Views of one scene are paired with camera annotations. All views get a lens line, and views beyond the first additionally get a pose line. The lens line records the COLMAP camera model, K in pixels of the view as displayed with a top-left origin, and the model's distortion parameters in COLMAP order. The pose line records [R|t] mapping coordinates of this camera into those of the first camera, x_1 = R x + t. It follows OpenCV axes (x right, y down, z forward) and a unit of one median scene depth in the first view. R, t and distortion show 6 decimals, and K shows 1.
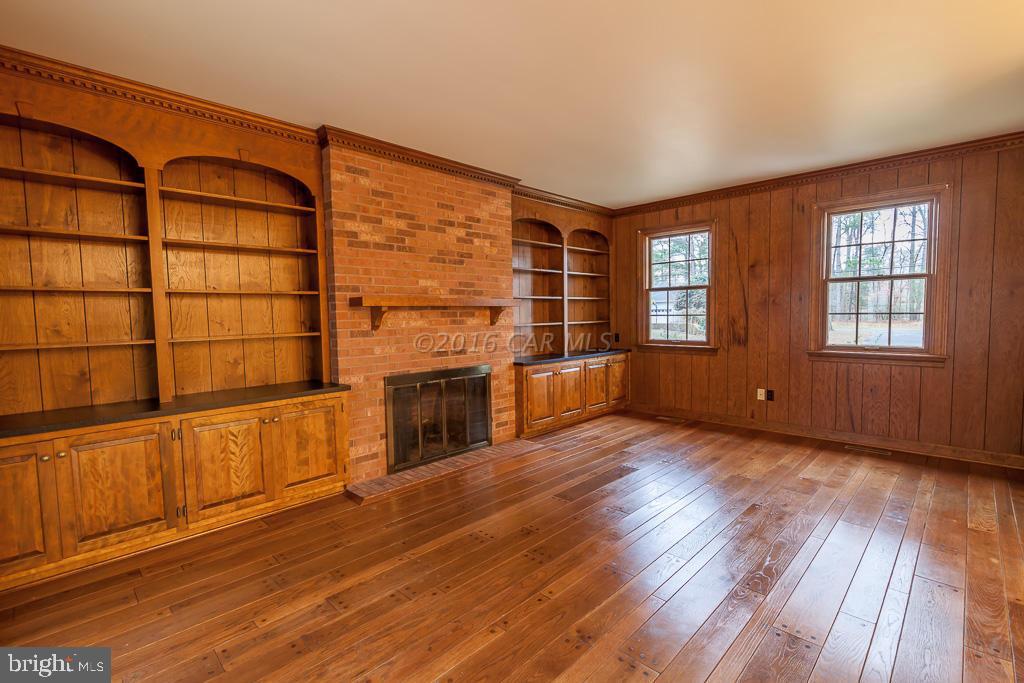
lens RADIAL K [[477.3, 0, 529.0], [0, 477.3, 340.7], [0, 0, 1]] dist [0.001230, -0.001908]
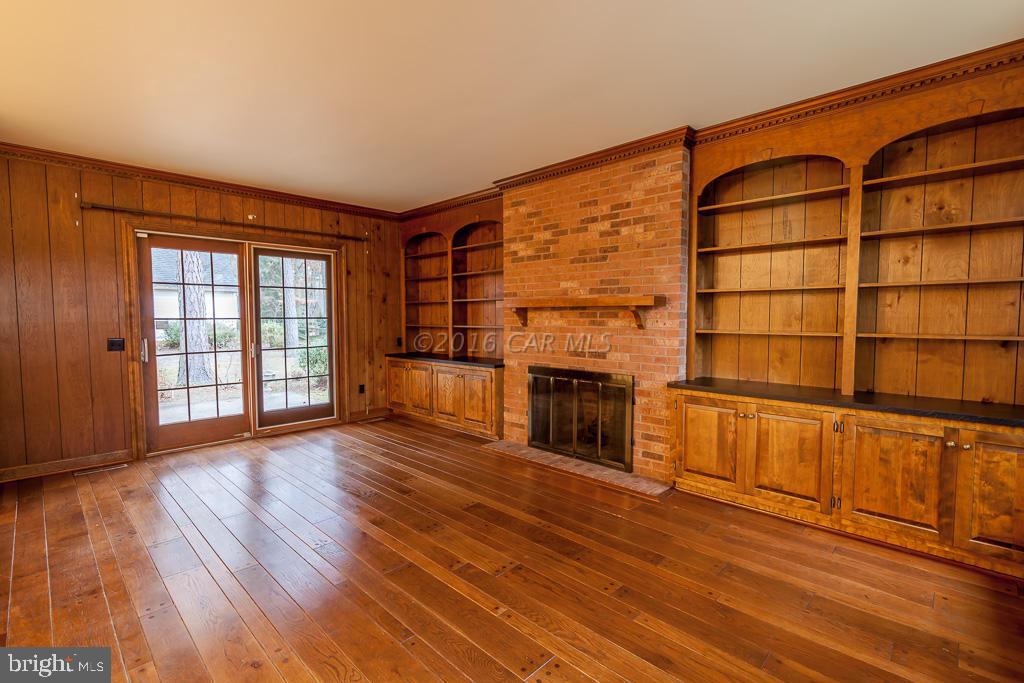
lens RADIAL K [[477.3, 0, 504.8], [0, 477.3, 341.6], [0, 0, 1]] dist [0.001230, -0.001908]
pose [[-0.041227, 0.071632, -0.996579, 0.829900], [-0.054050, 0.995806, 0.073813, -0.064955], [0.997687, 0.056909, -0.037182, 0.891977]]
